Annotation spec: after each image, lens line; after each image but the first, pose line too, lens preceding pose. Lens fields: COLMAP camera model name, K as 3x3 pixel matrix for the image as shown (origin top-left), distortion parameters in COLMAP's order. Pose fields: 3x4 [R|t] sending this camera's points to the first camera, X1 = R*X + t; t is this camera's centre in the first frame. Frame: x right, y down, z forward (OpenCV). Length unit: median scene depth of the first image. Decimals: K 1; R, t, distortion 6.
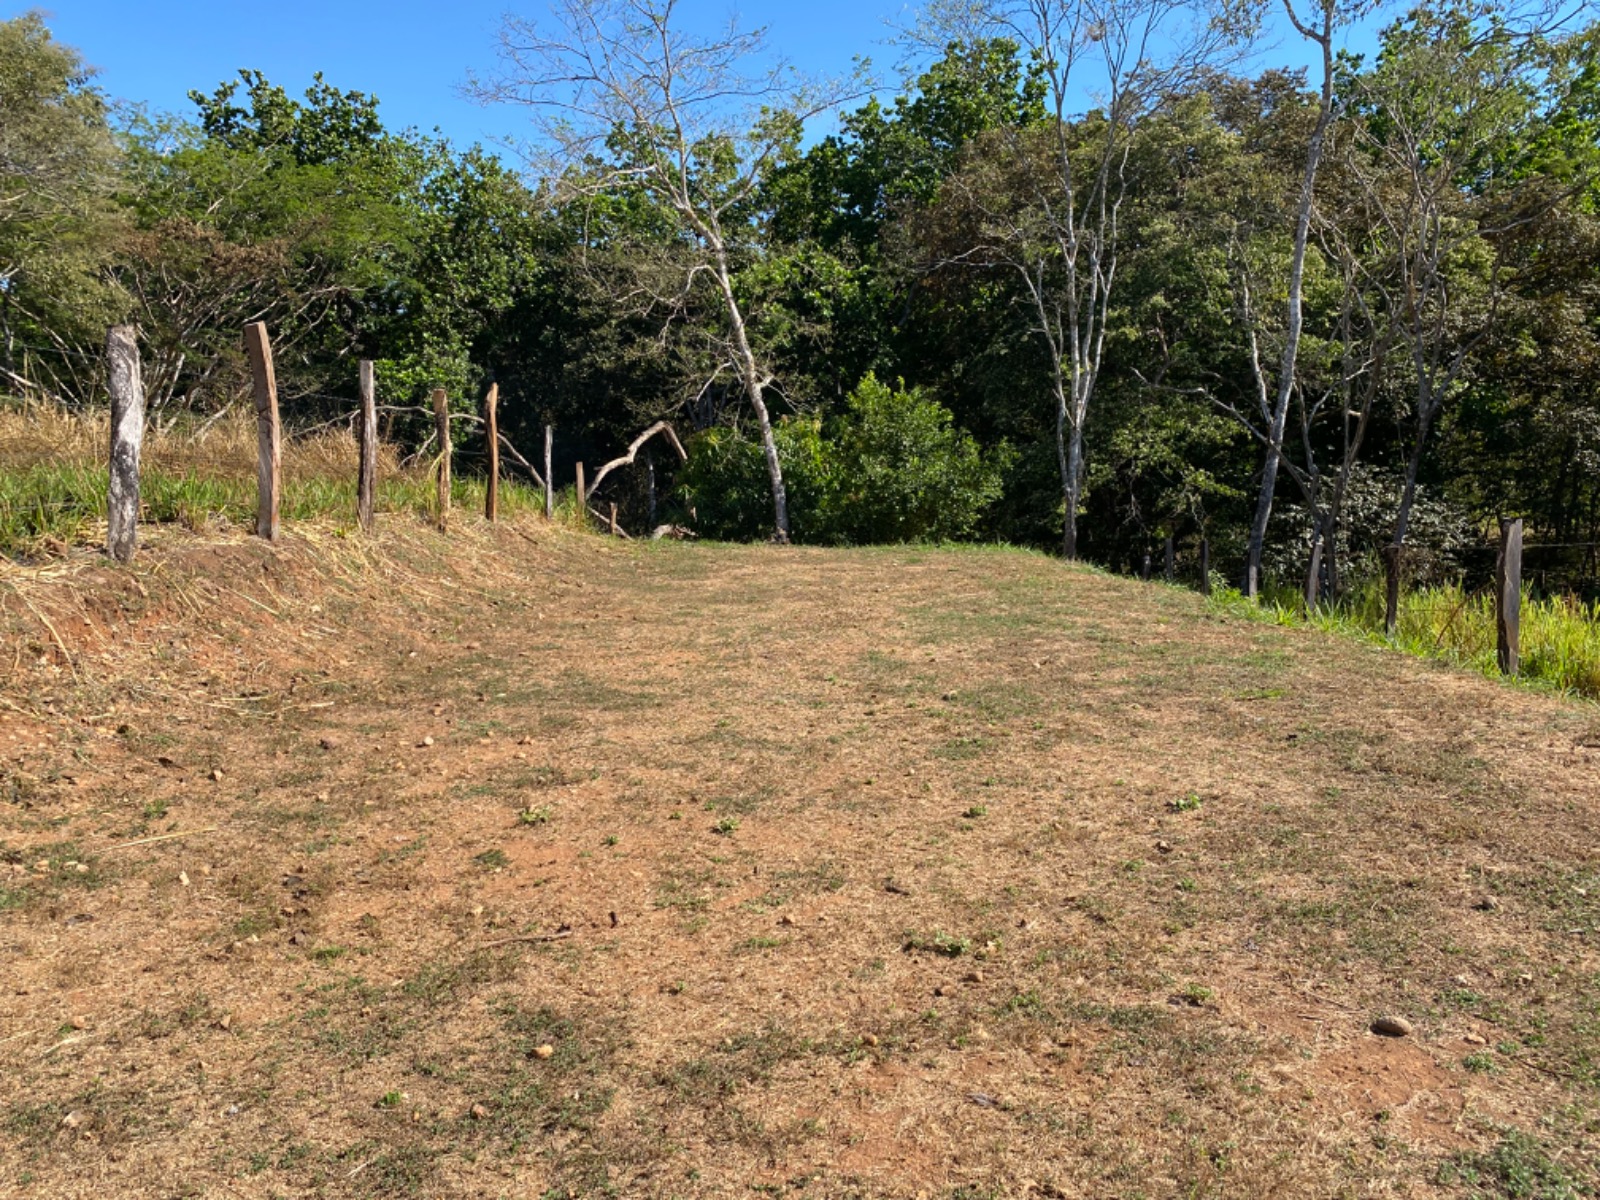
lens RADIAL K [[1215.3, 0, 792.7], [0, 1215.3, 579.9], [0, 0, 1]] dist [0.082259, -0.185545]
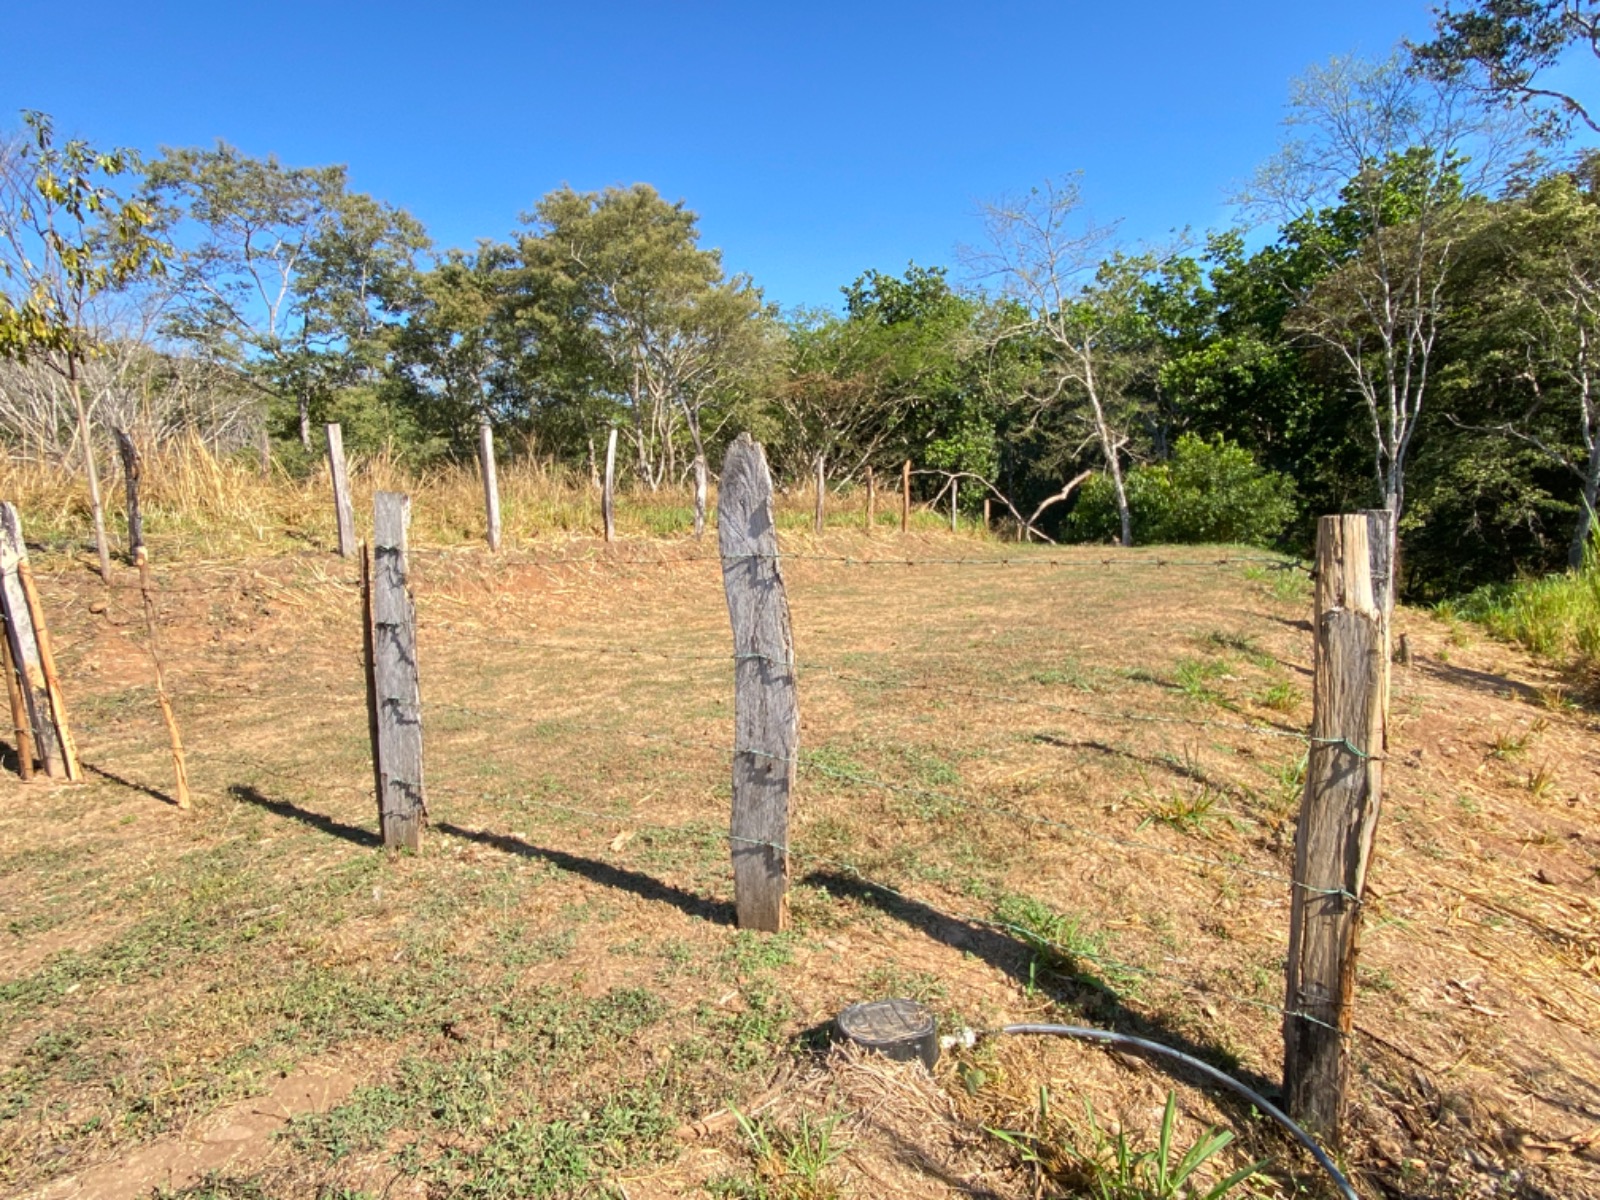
lens RADIAL K [[875.1, 0, 777.4], [0, 875.1, 605.0], [0, 0, 1]] dist [0.001571, -0.020207]
pose [[0.850353, 0.027842, -0.525476, 0.144668], [-0.017926, 0.999552, 0.023952, 0.017962], [0.525908, -0.010948, 0.850471, -0.132520]]
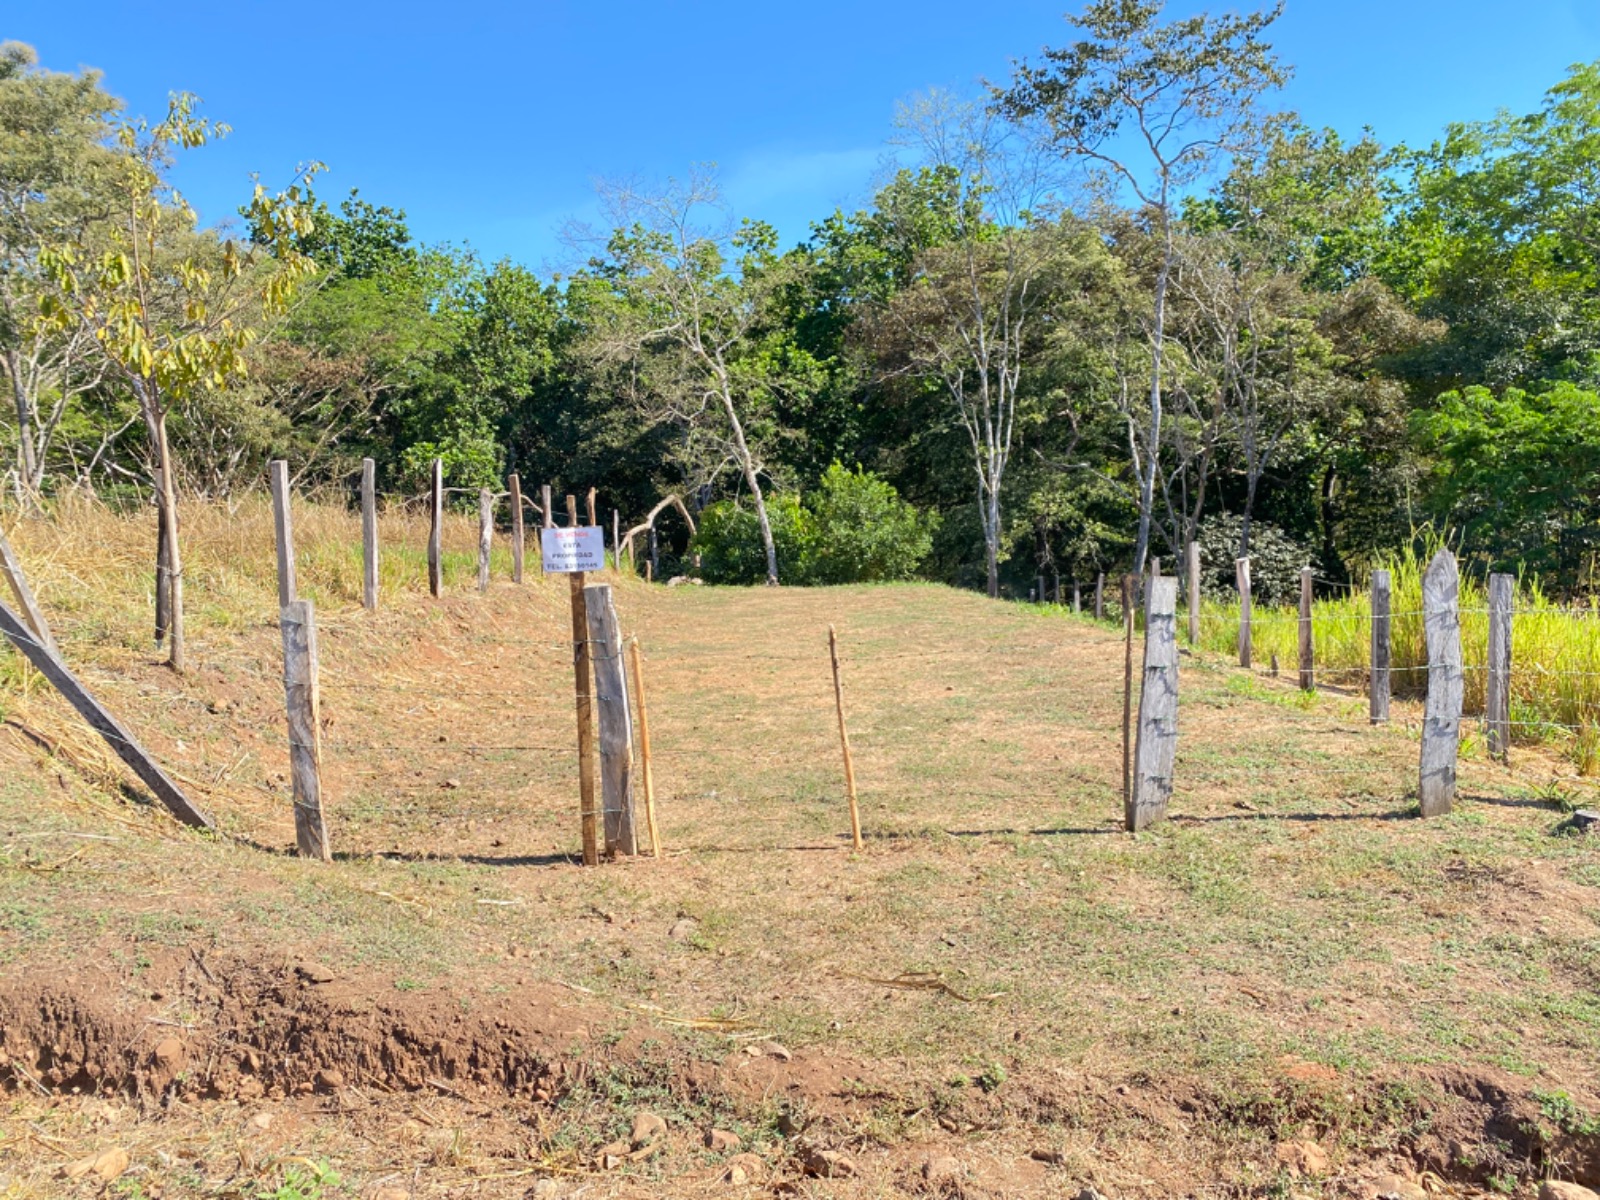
lens RADIAL K [[1222.9, 0, 800.1], [0, 1222.9, 575.4], [0, 0, 1]] dist [0.096141, -0.143091]
pose [[0.999455, -0.025909, 0.020463, -0.004835], [0.026835, 0.998564, -0.046361, 0.015938], [-0.019233, 0.046885, 0.998715, -0.272600]]
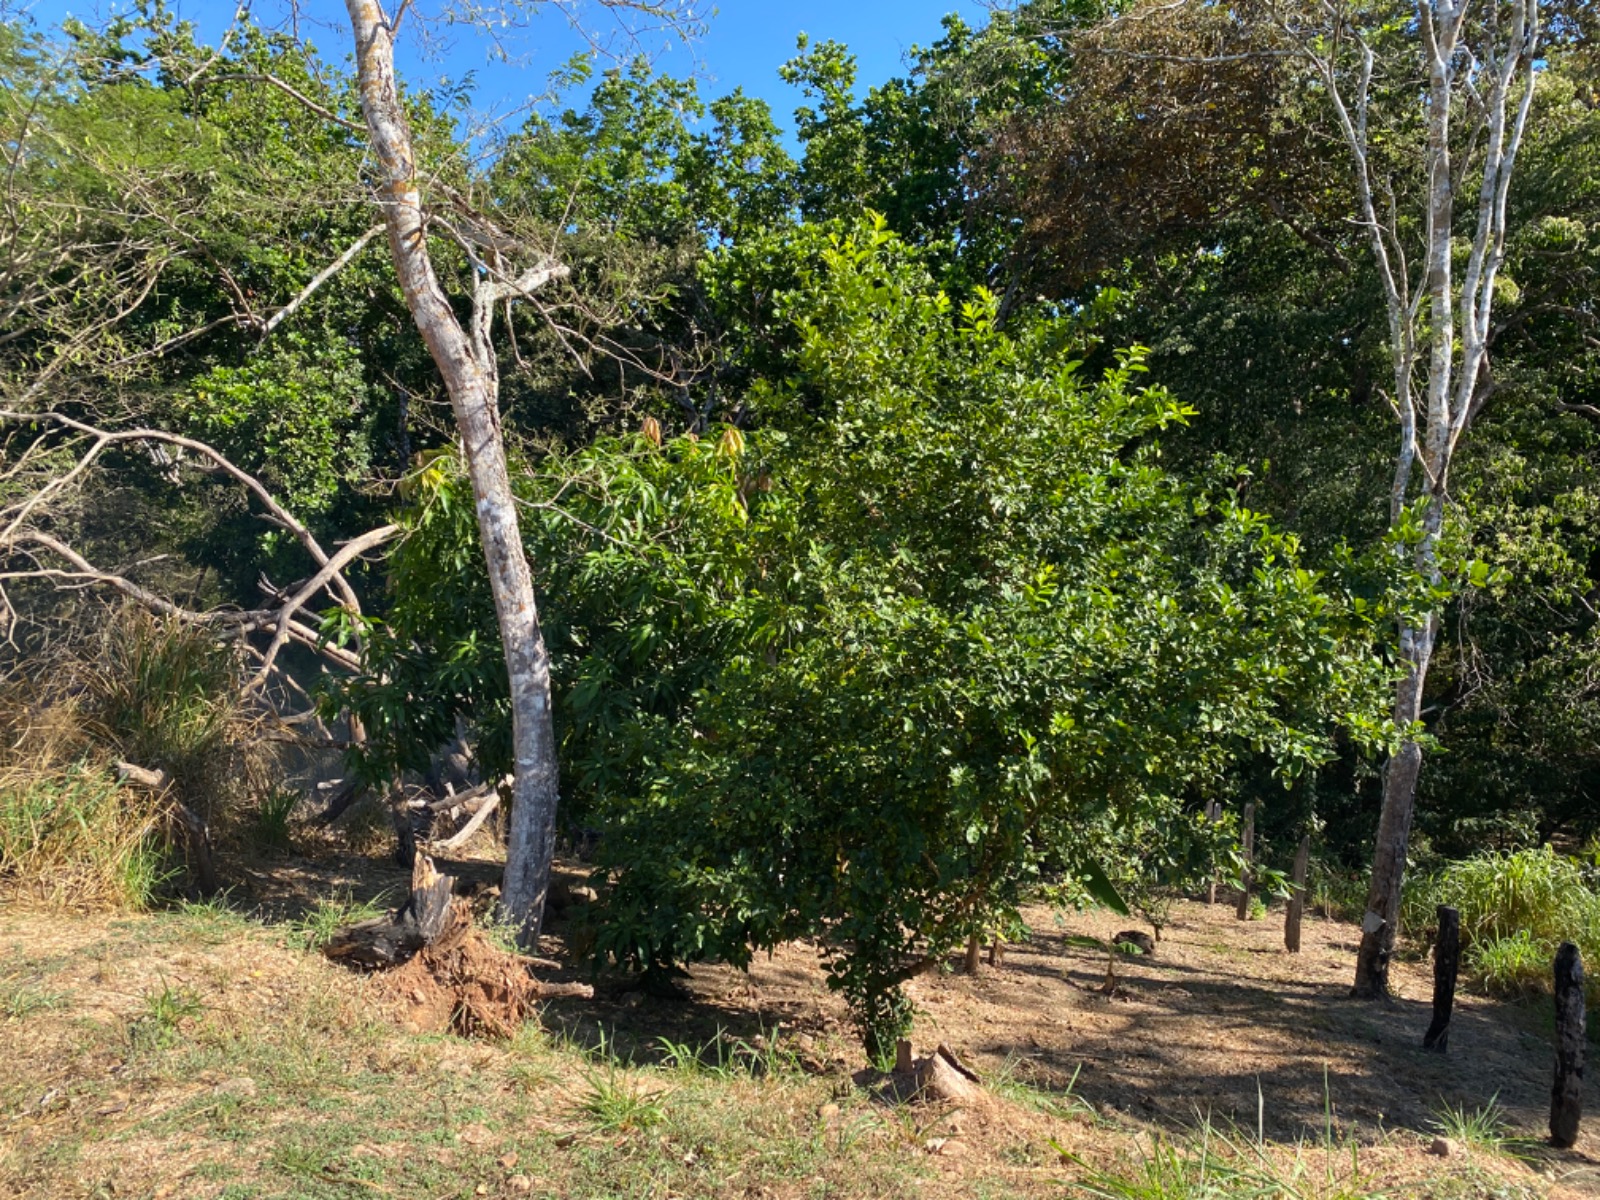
lens RADIAL K [[1216.4, 0, 798.6], [0, 1216.4, 589.6], [0, 0, 1]] dist [0.076670, -0.120477]
pose [[0.997477, 0.041432, -0.057647, 0.046589], [-0.044177, 0.997909, -0.047181, -0.056908], [0.055572, 0.049608, 0.997222, 0.524388]]
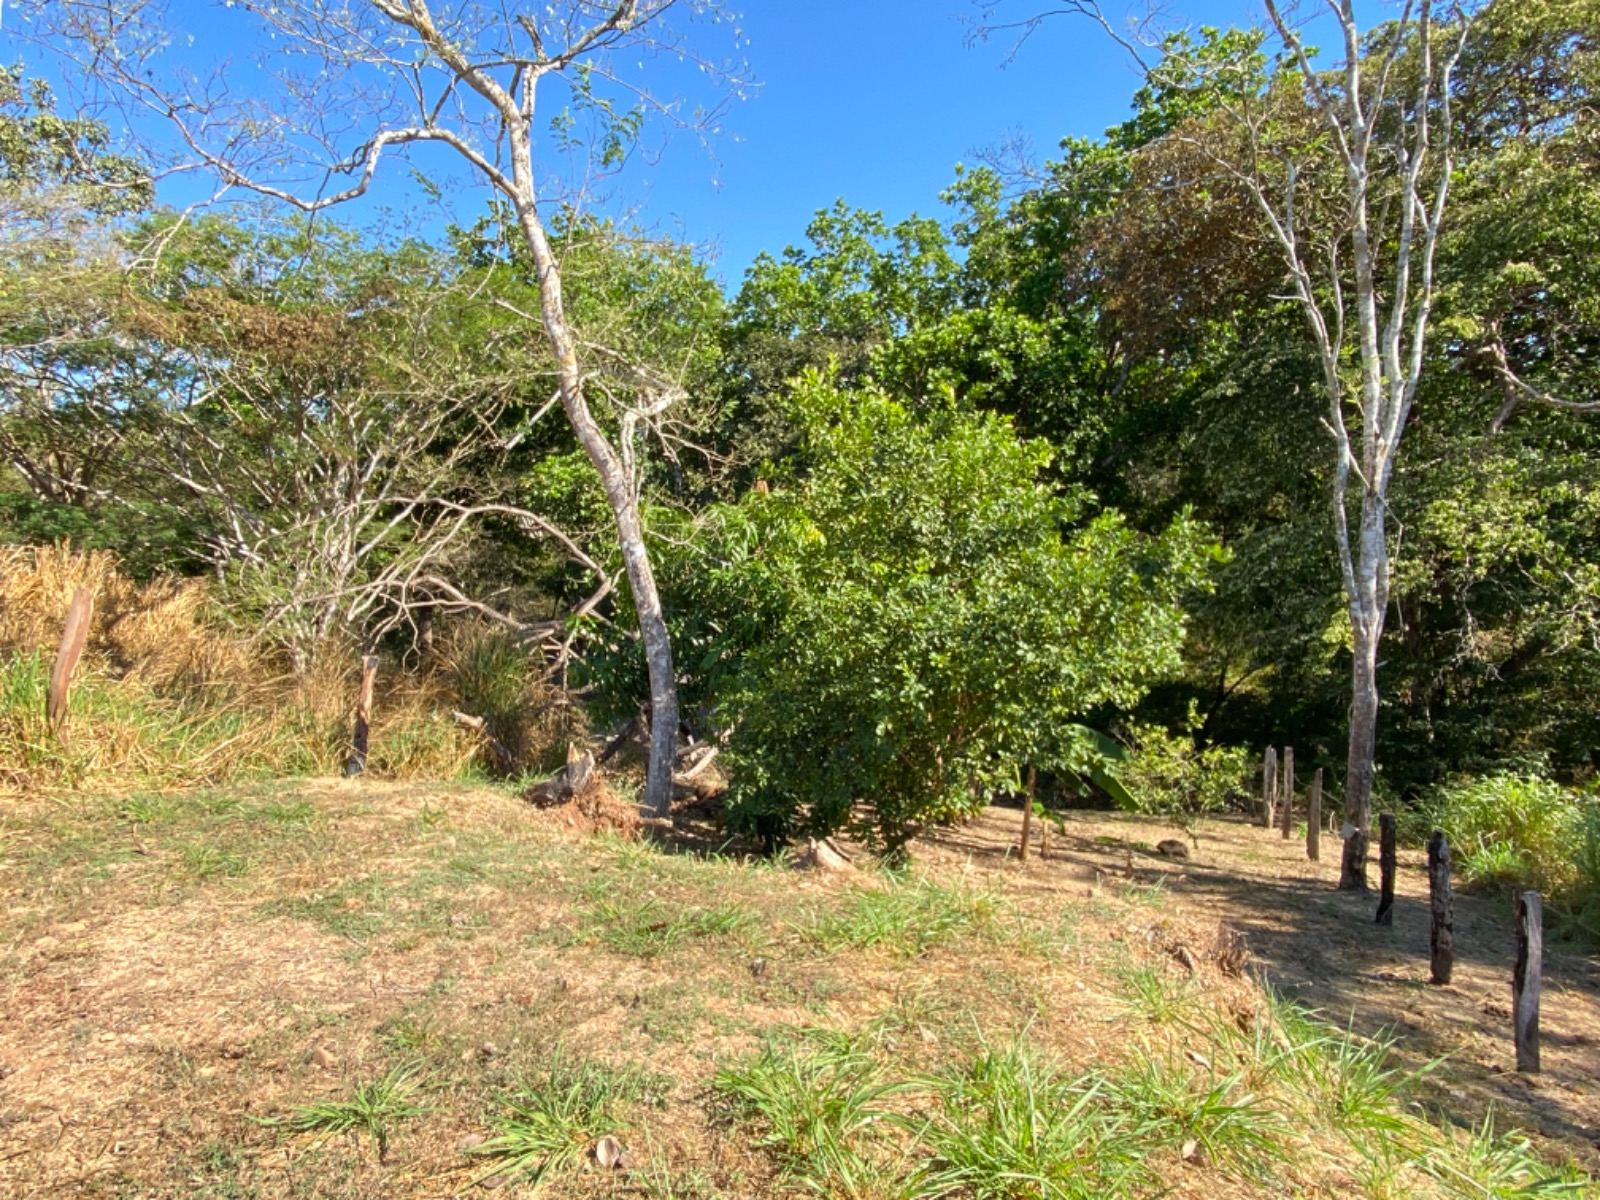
lens RADIAL K [[955.9, 0, 800.0], [0, 955.9, 600.0], [0, 0, 1]] dist [0.102819, -0.141885]
pose [[0.963285, 0.002059, -0.268474, 0.098113], [-0.013899, 0.999012, -0.042209, -0.052548], [0.268122, 0.044390, 0.962362, 0.482789]]
